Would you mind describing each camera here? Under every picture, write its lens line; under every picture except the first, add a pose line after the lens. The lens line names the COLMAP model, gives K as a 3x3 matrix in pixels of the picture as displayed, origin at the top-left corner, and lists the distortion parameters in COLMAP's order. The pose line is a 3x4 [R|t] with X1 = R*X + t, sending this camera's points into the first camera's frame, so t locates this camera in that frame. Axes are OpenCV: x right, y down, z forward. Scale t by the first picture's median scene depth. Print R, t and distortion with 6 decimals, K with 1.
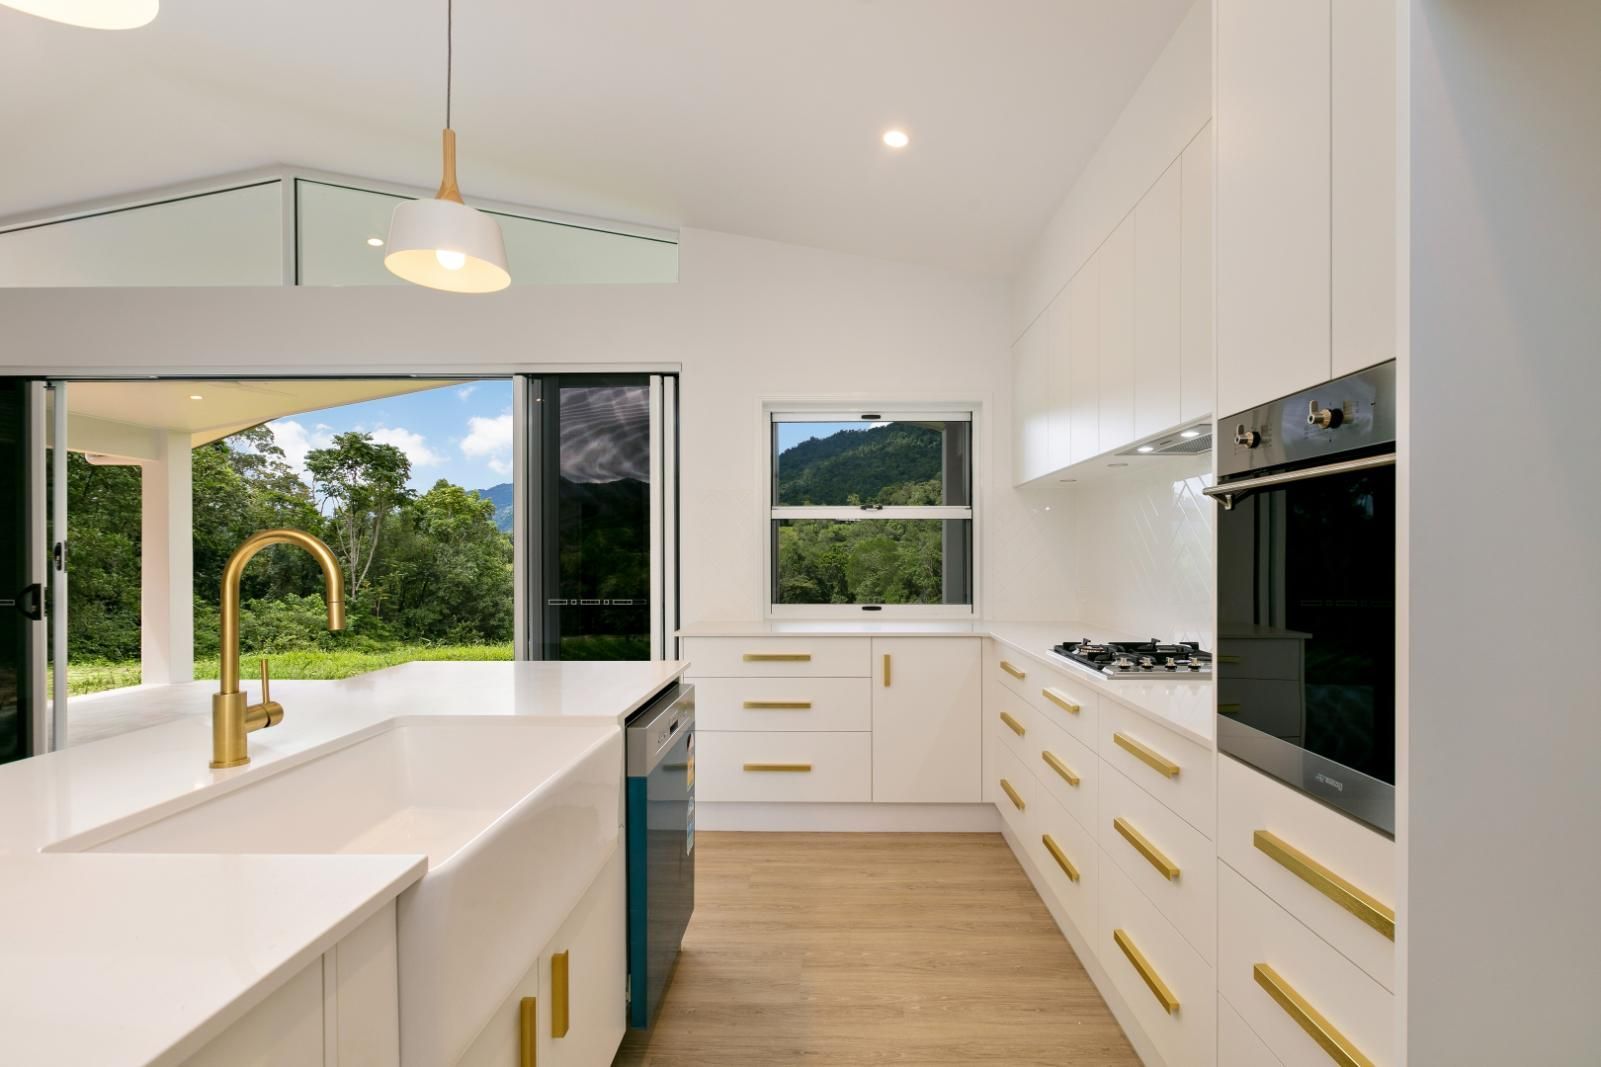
lens RADIAL K [[716.6, 0, 804.1], [0, 716.6, 549.2], [0, 0, 1]] dist [0.003622, 0.000099]
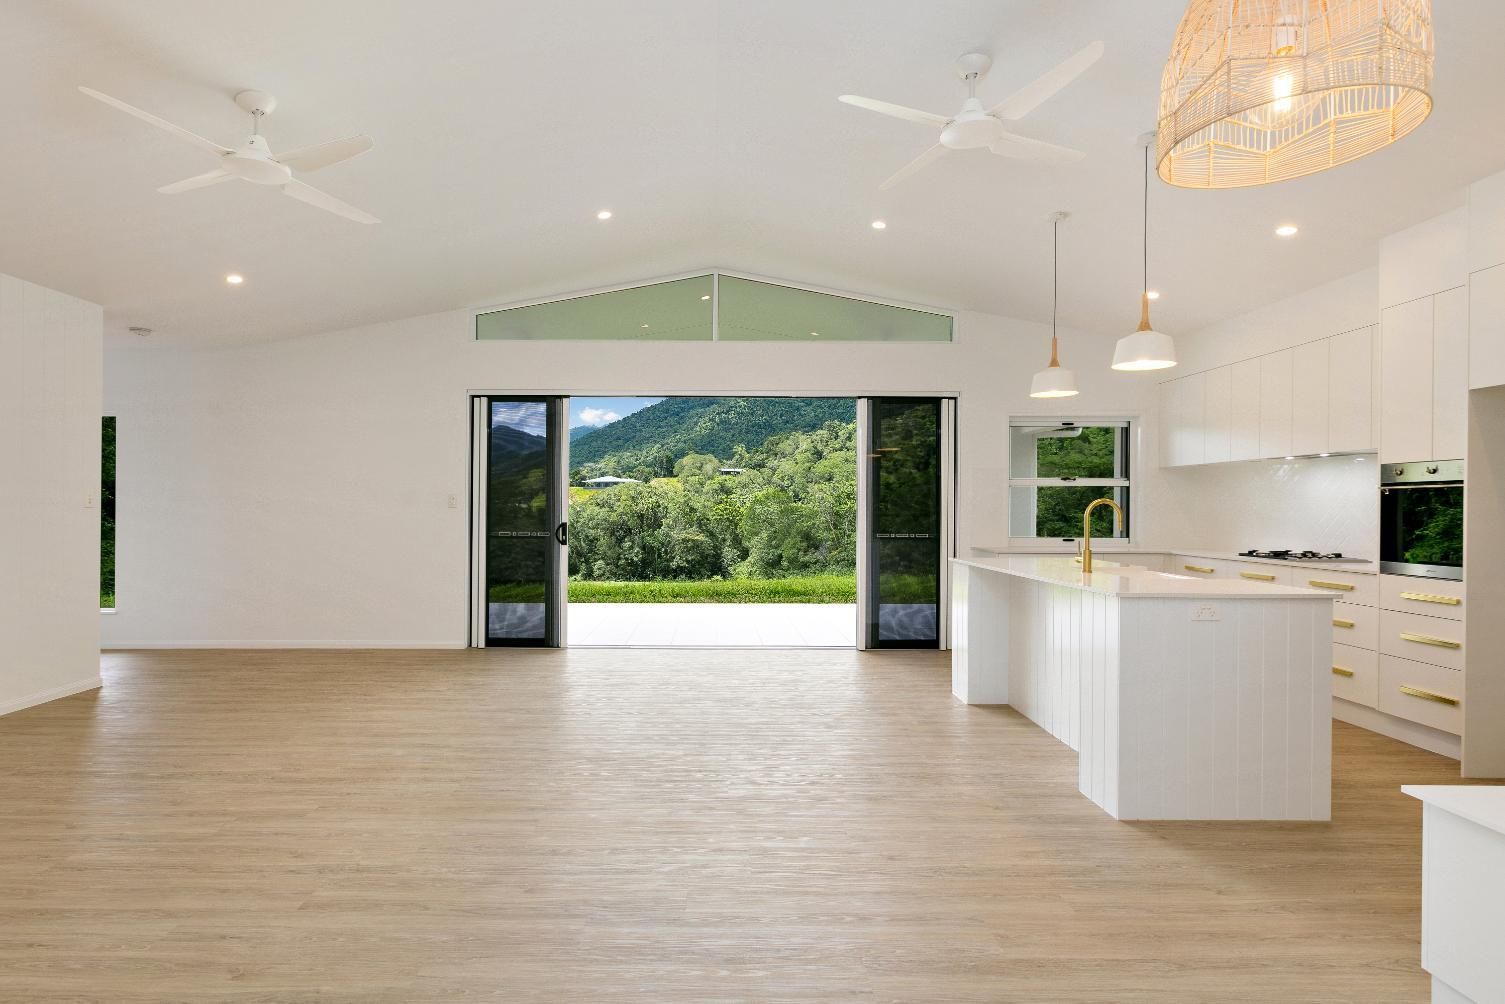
lens RADIAL K [[743.5, 0, 712.8], [0, 743.5, 515.0], [0, 0, 1]] dist [0.021093, 0.000195]
pose [[0.999319, 0.004460, 0.036637, -0.791007], [-0.005145, 0.999814, 0.018608, -0.003173], [-0.036547, -0.018783, 0.999155, -0.694148]]
